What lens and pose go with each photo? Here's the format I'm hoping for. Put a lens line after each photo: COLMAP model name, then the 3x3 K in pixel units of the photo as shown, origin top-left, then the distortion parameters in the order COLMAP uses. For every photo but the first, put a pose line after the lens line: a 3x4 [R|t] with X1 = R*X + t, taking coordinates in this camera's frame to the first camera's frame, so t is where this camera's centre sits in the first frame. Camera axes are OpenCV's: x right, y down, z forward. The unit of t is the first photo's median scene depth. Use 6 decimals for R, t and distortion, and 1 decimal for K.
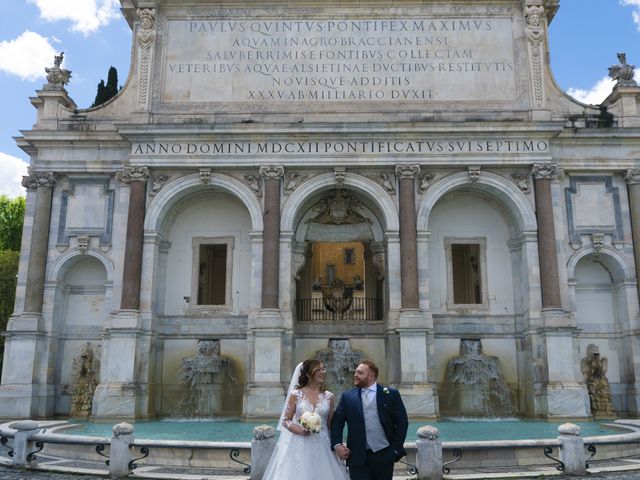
lens RADIAL K [[579.9, 0, 321.3], [0, 579.9, 237.3], [0, 0, 1]] dist [0.004148, 0.003662]
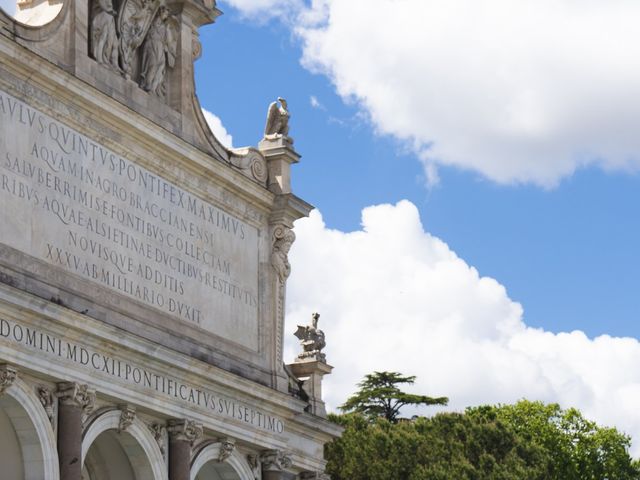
lens RADIAL K [[1973.1, 0, 320.0], [0, 1973.1, 240.0], [0, 0, 1]] dist [-0.219857, -0.779067]
pose [[0.428714, 0.248560, 0.868575, -1.795845], [-0.184863, 0.965201, -0.184966, 0.065972], [-0.884325, -0.081270, 0.459745, -0.174448]]
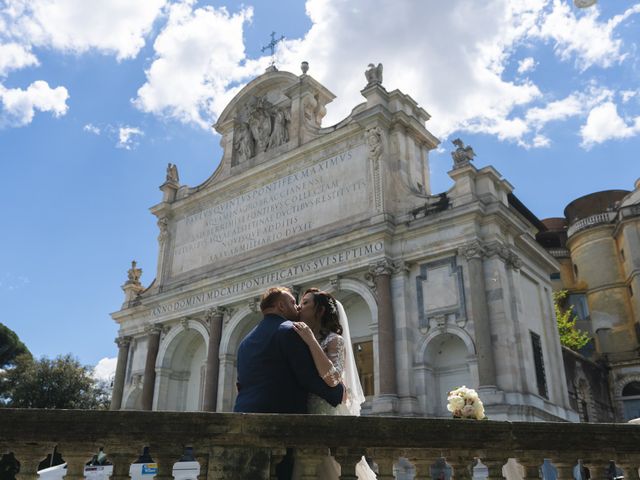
lens RADIAL K [[579.9, 0, 321.3], [0, 579.9, 237.3], [0, 0, 1]] dist [0.004148, 0.003662]
pose [[0.793288, -0.249312, -0.555462, 0.900613], [0.131769, 0.960998, -0.243146, 0.082284], [0.594417, 0.119692, 0.795199, 0.039604]]
